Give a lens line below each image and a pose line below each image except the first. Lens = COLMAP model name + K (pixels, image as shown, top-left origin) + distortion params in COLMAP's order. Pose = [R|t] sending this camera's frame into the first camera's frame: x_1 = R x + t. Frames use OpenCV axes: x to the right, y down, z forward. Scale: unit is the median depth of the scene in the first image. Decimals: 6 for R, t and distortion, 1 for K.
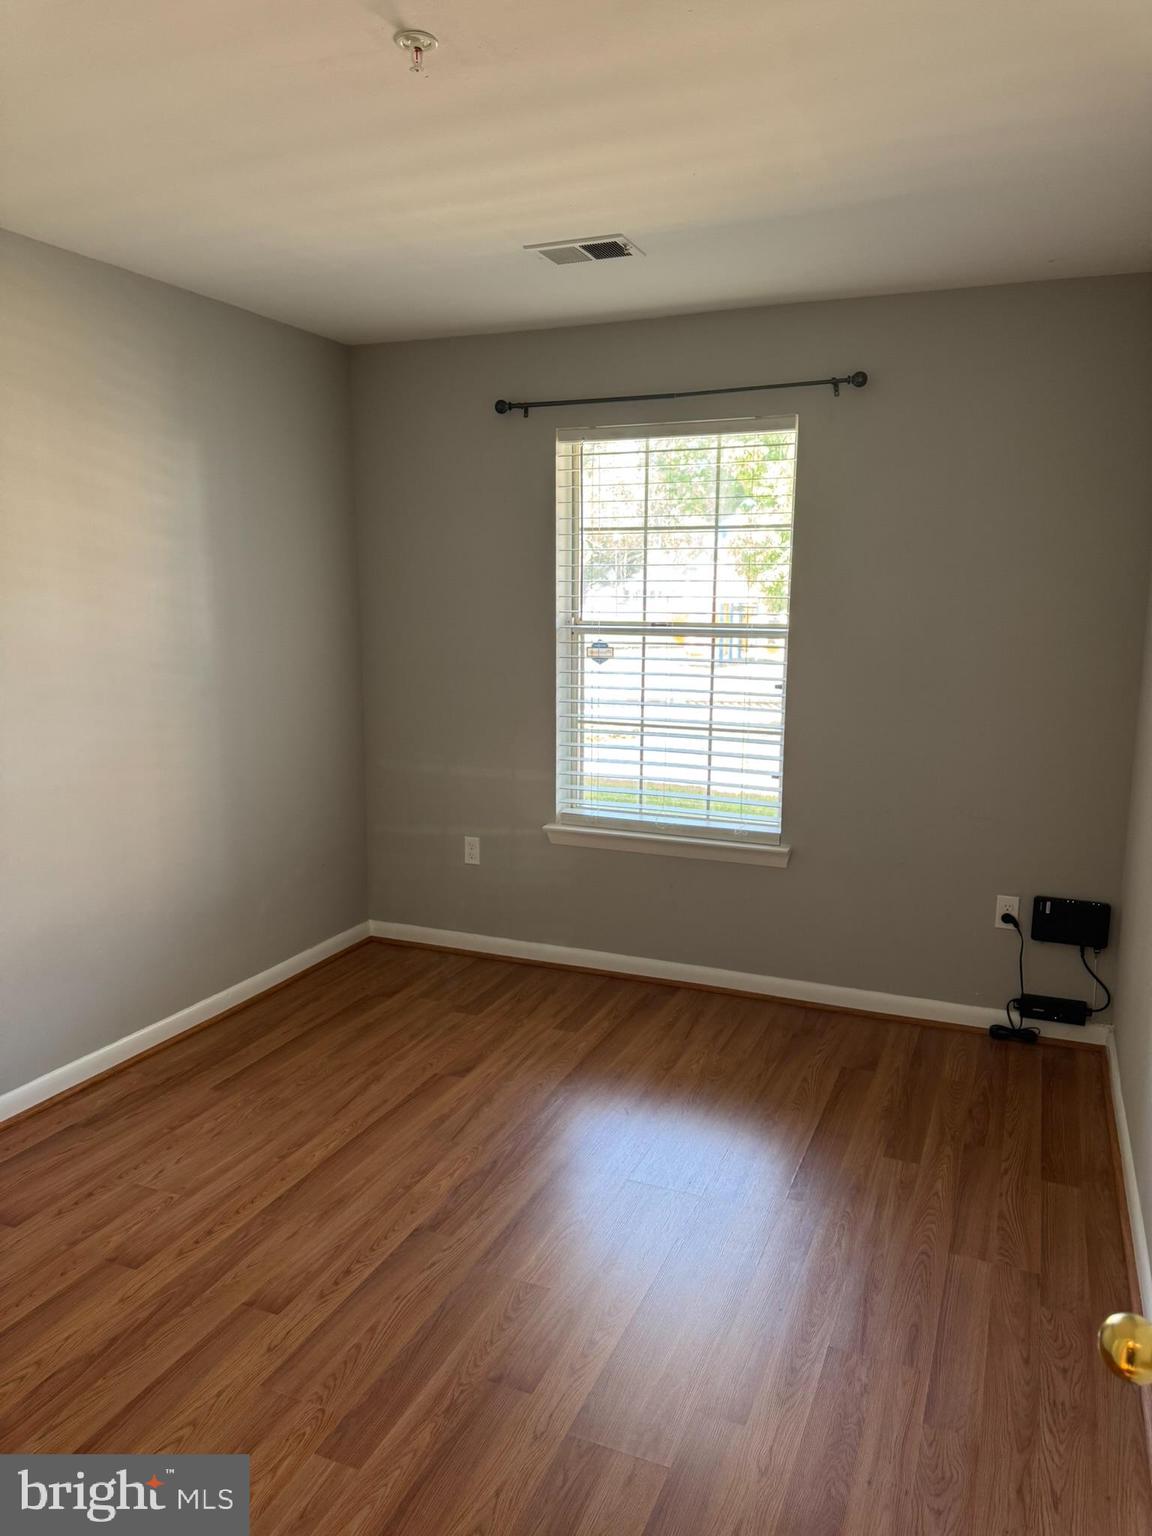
lens RADIAL K [[1082.5, 0, 582.8], [0, 1082.5, 770.4], [0, 0, 1]] dist [0.088916, -0.099090]
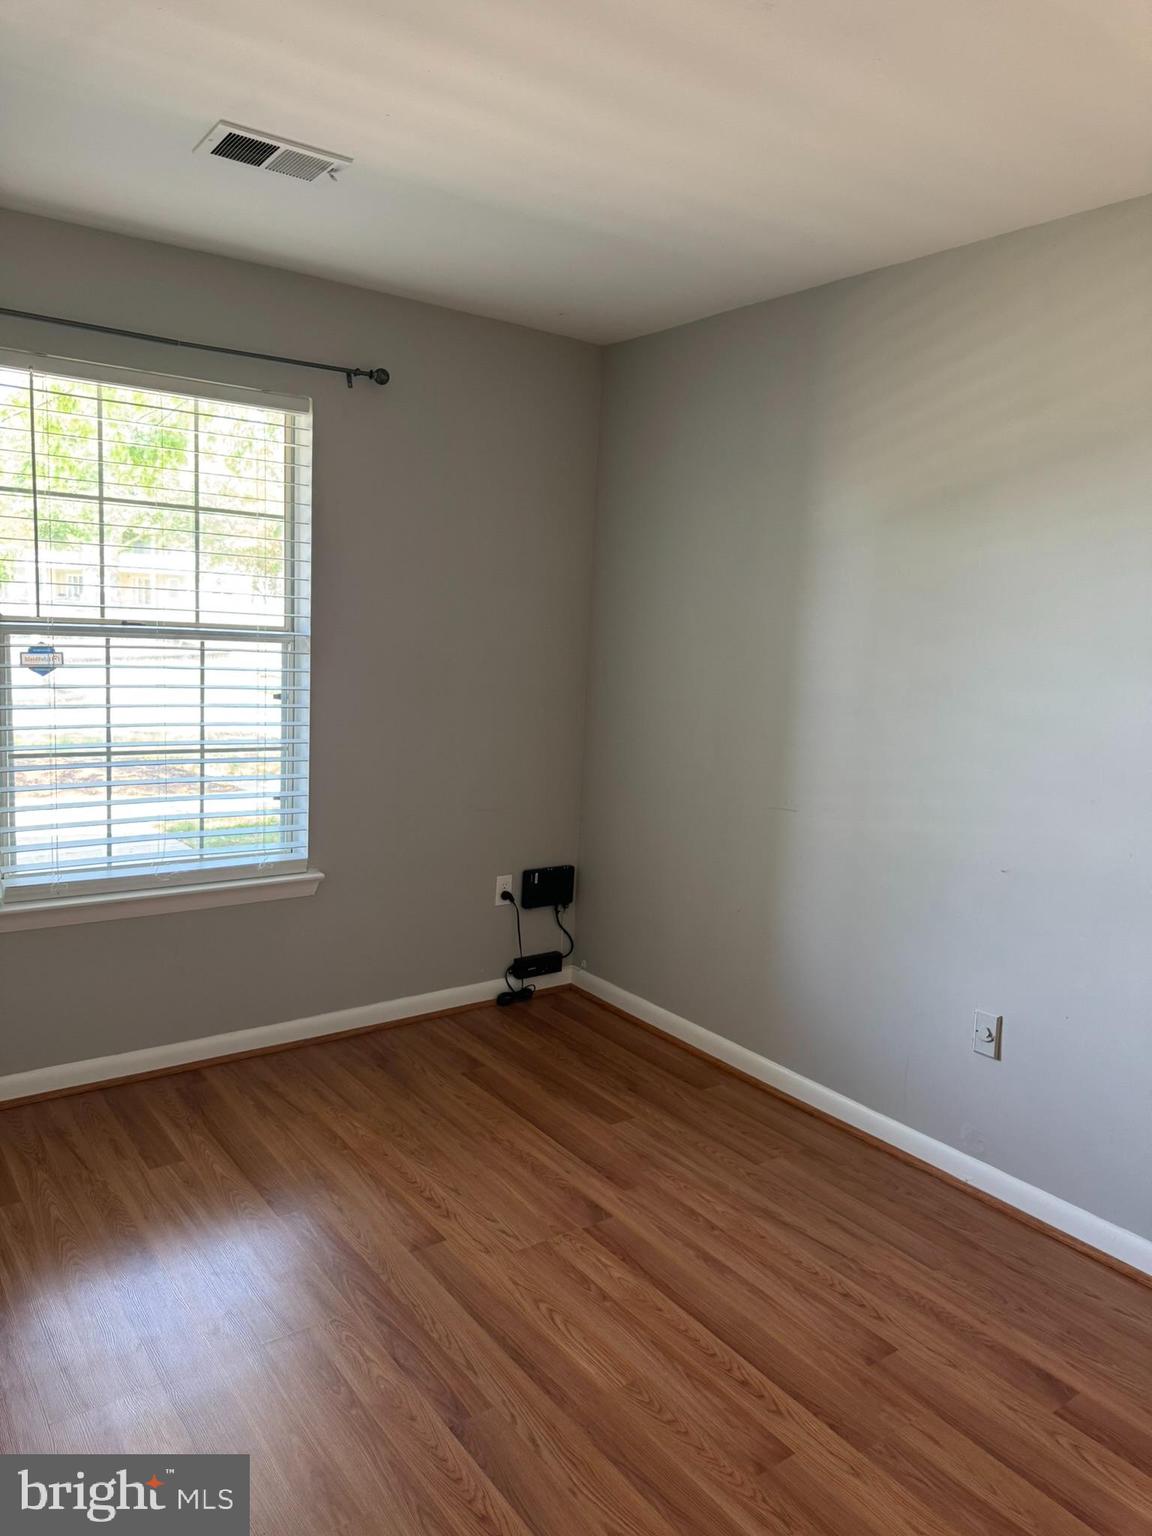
lens RADIAL K [[1082.5, 0, 582.8], [0, 1082.5, 770.4], [0, 0, 1]] dist [0.088916, -0.099090]
pose [[0.515203, -0.104088, 0.850724, -0.469095], [0.092895, 0.993532, 0.065303, -0.053134], [-0.852019, 0.045383, 0.521540, 0.331706]]
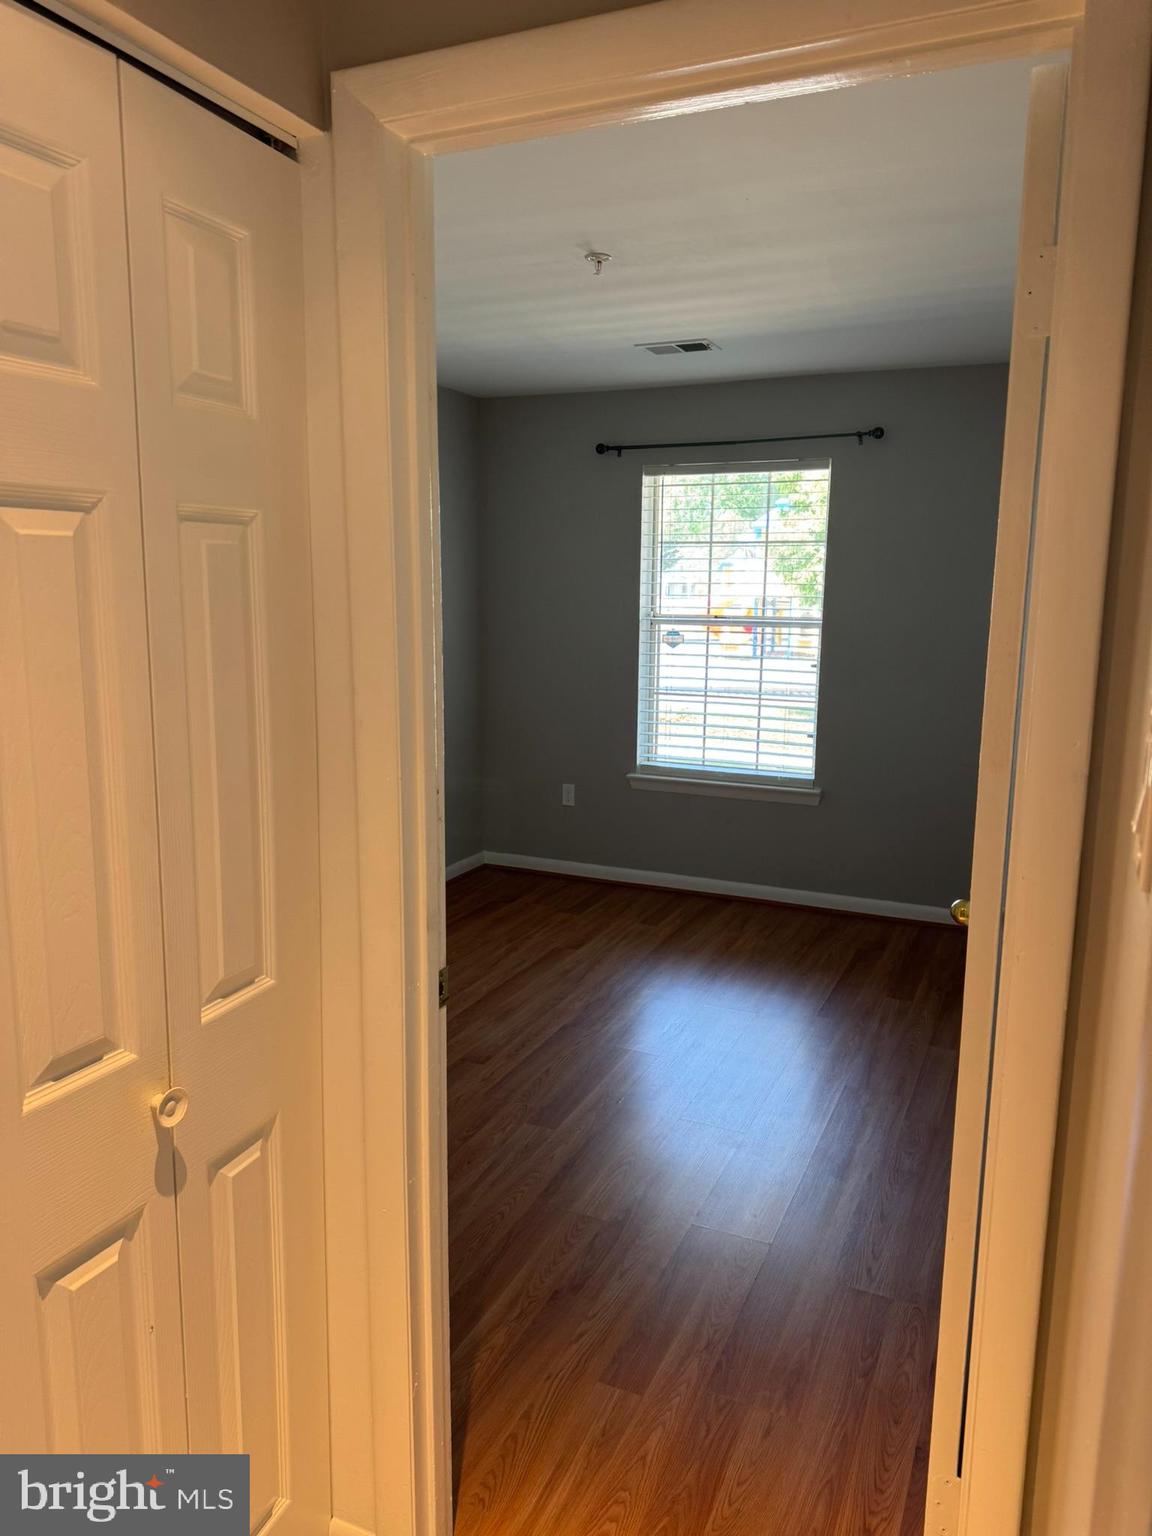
lens RADIAL K [[1089.5, 0, 576.0], [0, 1089.5, 768.0], [0, 0, 1]] dist [0.099271, -0.121460]
pose [[0.999500, 0.009585, -0.030130, -0.062979], [-0.009500, 0.999950, 0.002966, 0.044340], [0.030157, -0.002678, 0.999542, -0.315828]]
